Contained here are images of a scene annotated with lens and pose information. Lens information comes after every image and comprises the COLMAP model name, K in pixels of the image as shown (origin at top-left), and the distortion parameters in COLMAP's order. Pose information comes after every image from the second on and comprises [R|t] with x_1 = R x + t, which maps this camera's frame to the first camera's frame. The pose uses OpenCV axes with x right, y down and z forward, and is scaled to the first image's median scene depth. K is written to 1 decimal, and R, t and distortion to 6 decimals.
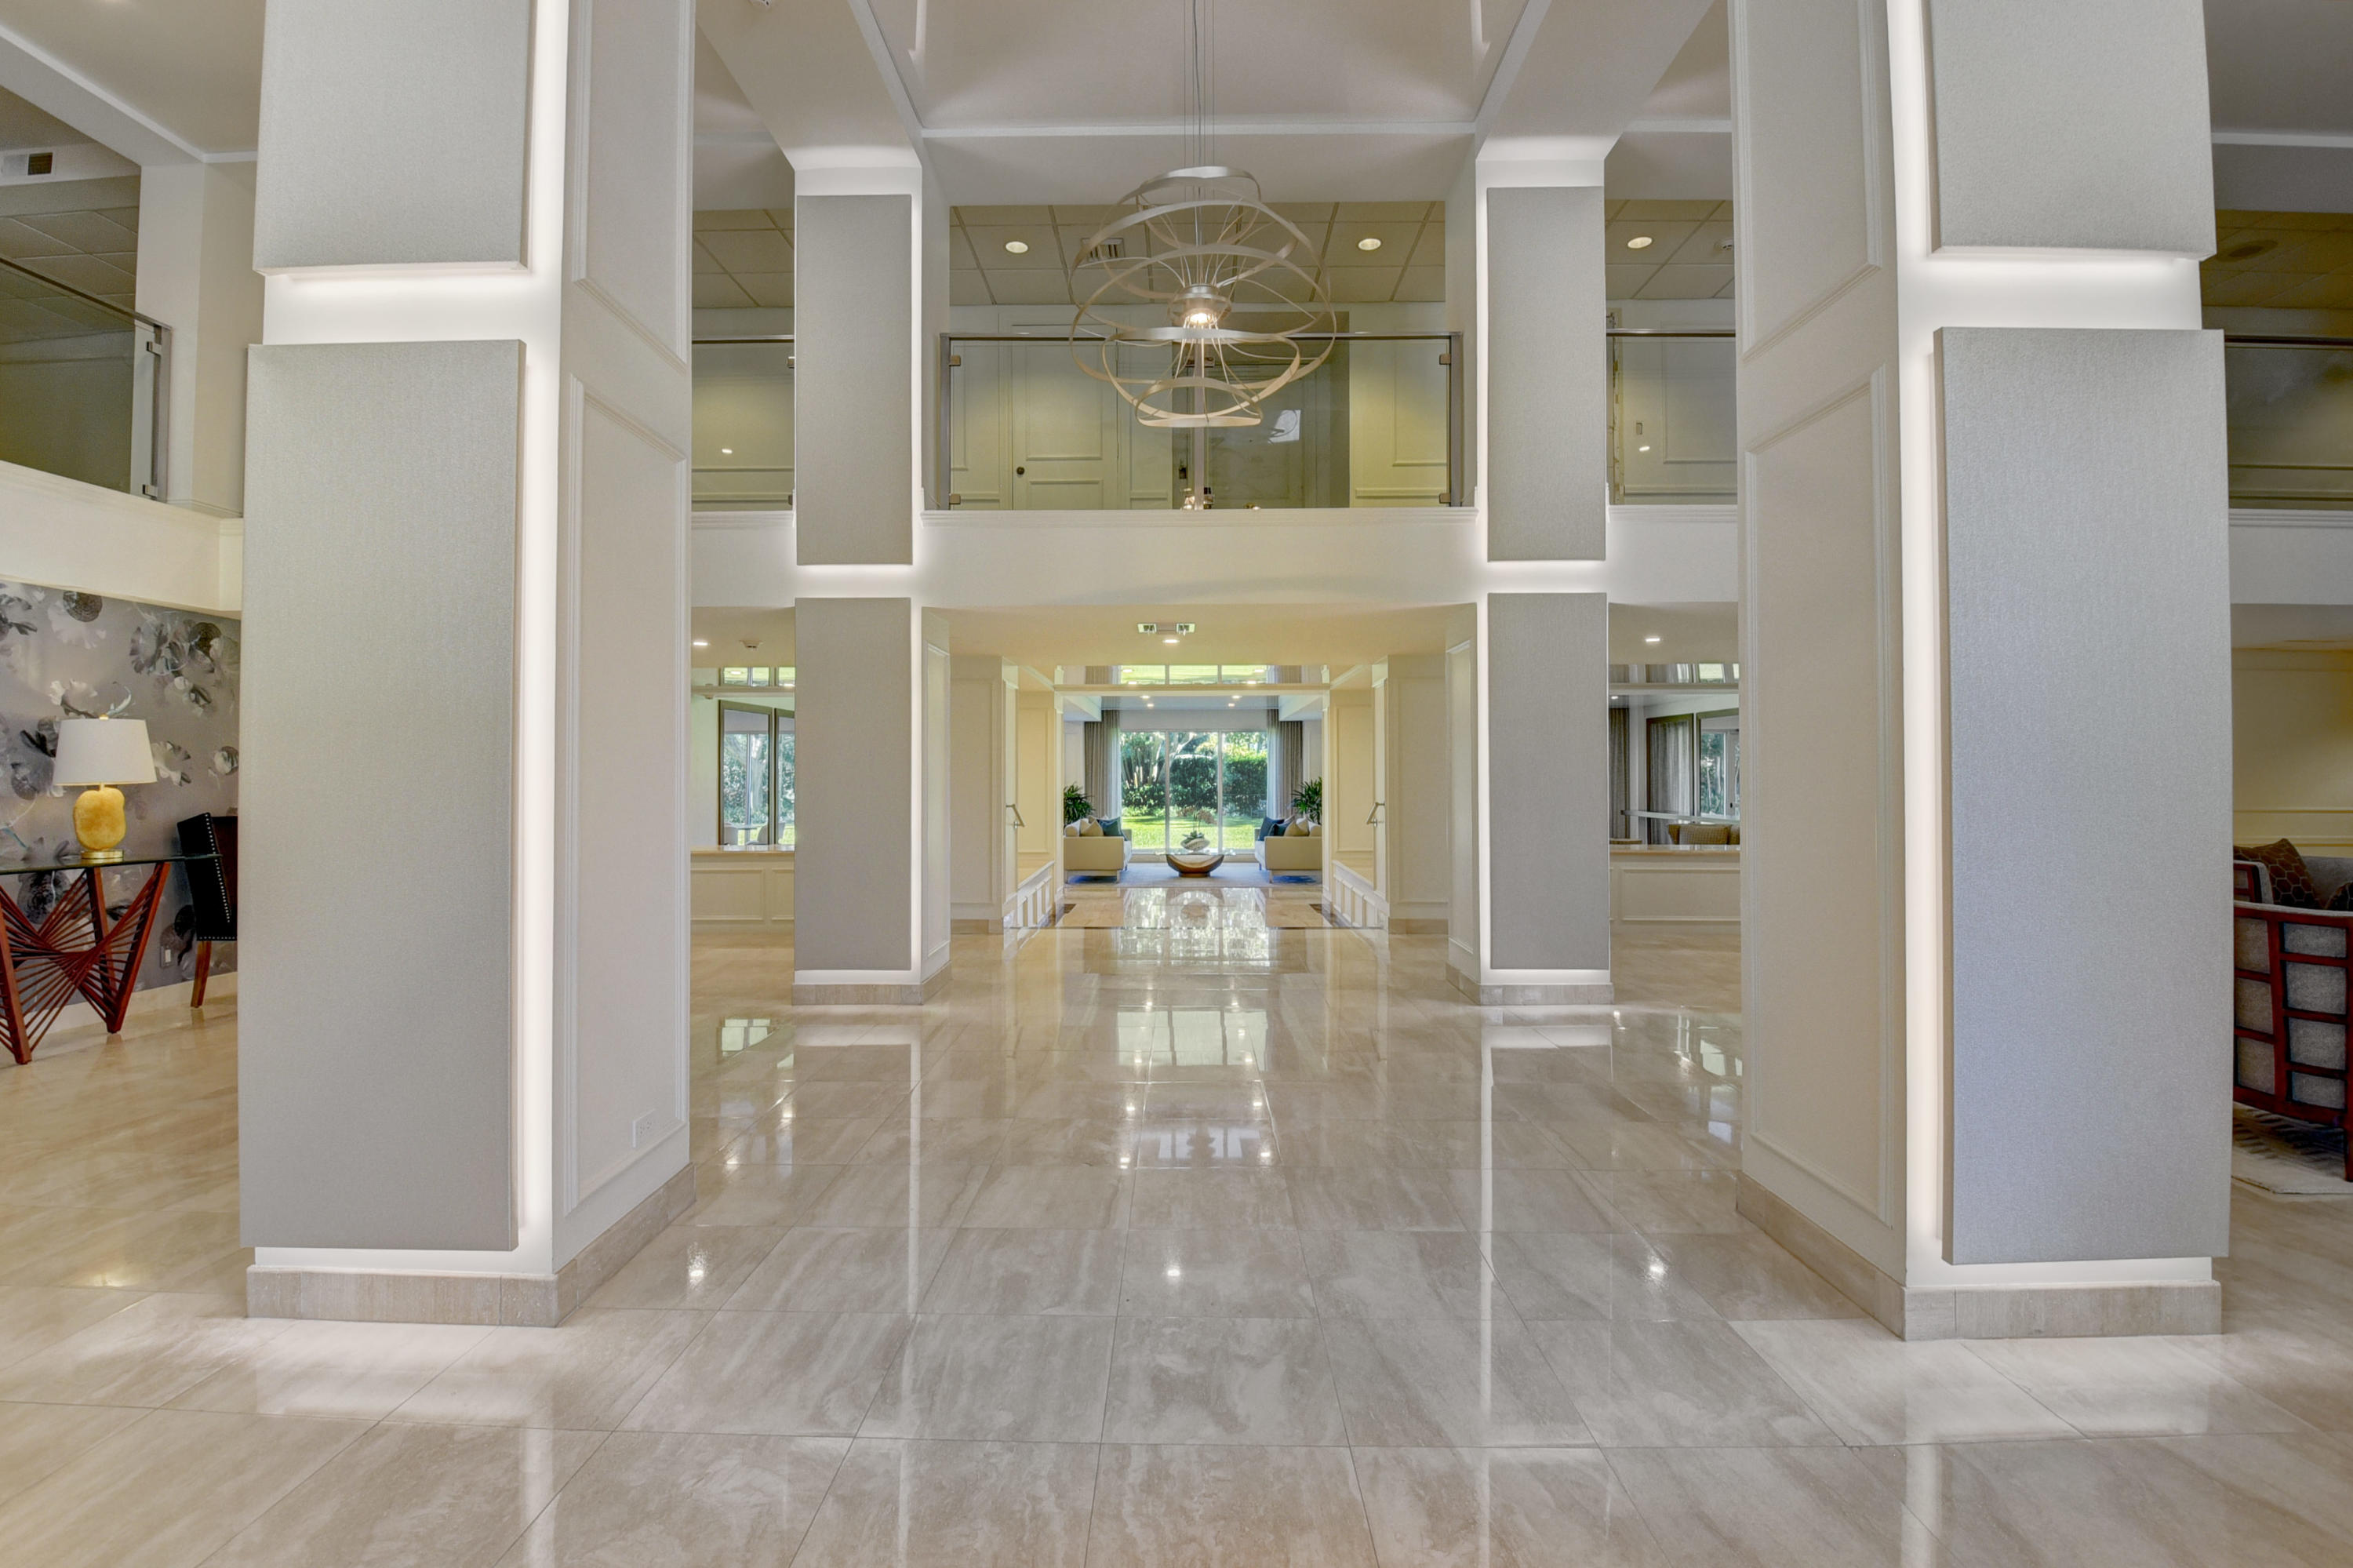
lens RADIAL K [[1115.5, 0, 1178.0], [0, 1115.5, 775.8], [0, 0, 1]] dist [-0.016398, 0.000055]
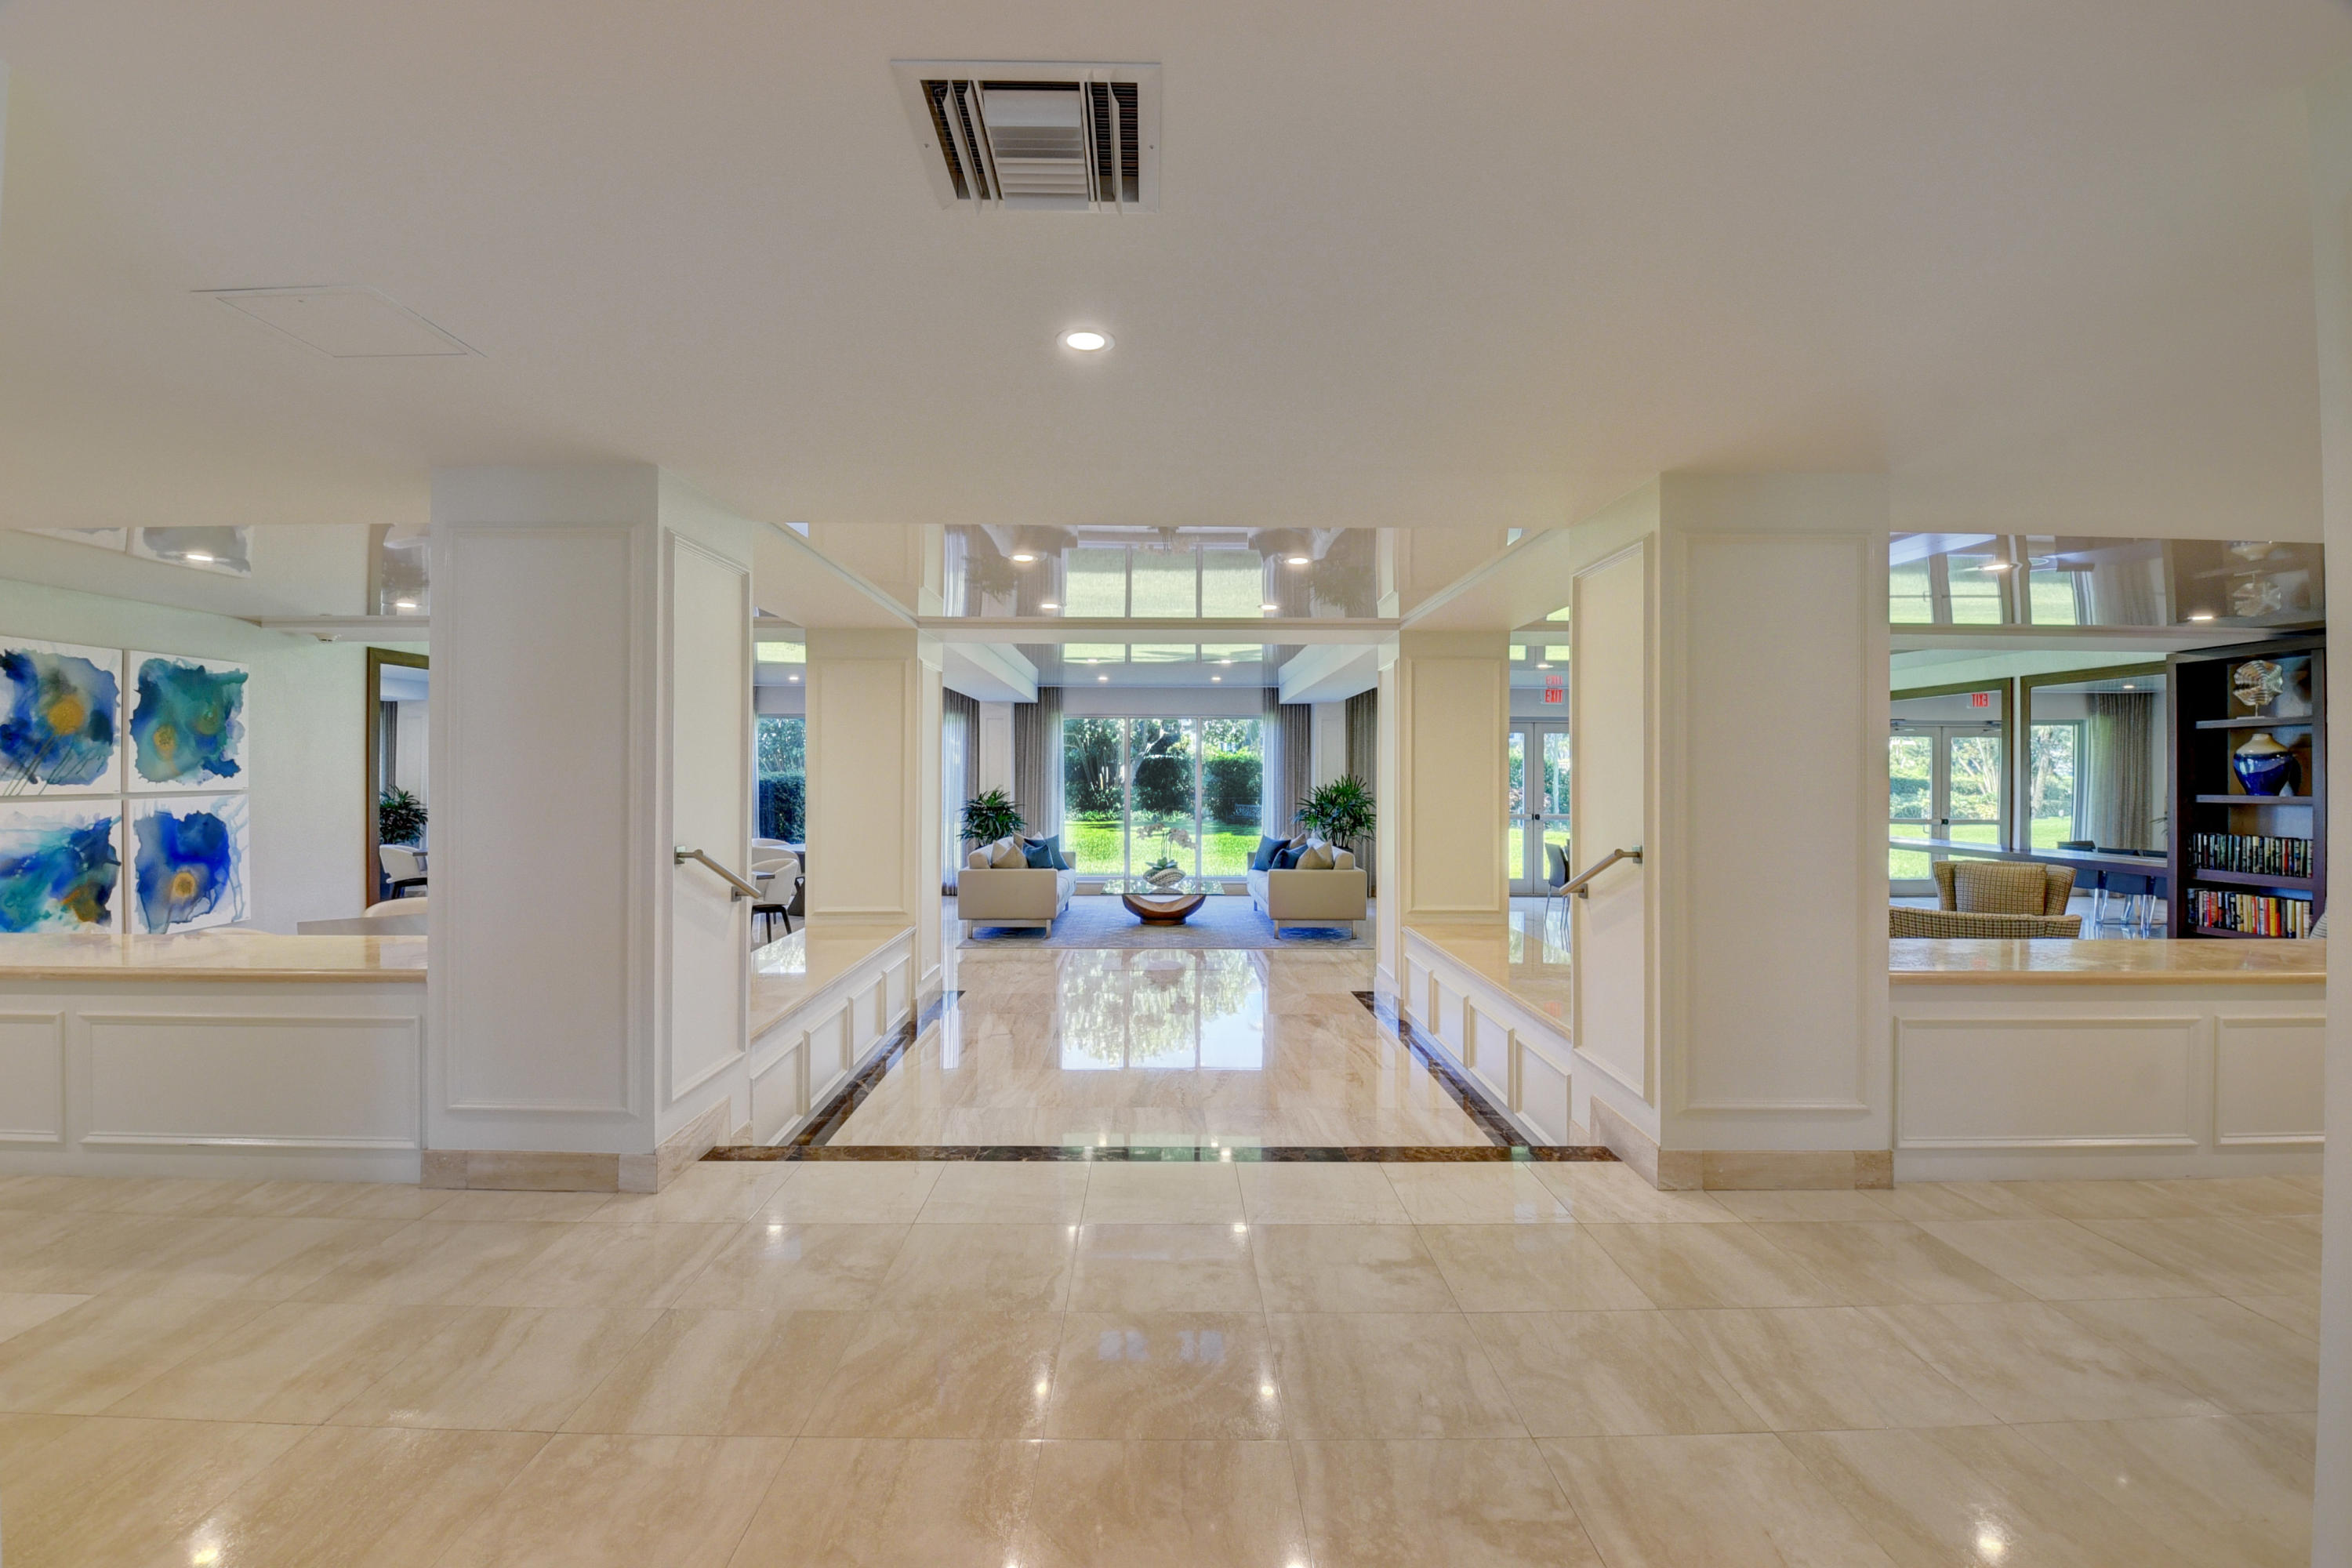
lens RADIAL K [[1115.0, 0, 1177.5], [0, 1115.0, 775.8], [0, 0, 1]] dist [-0.016398, 0.000055]
pose [[0.999648, 0.005156, 0.026015, 0.005573], [-0.005129, 0.999986, -0.001103, -0.000558], [-0.026020, 0.000969, 0.999661, 0.333030]]
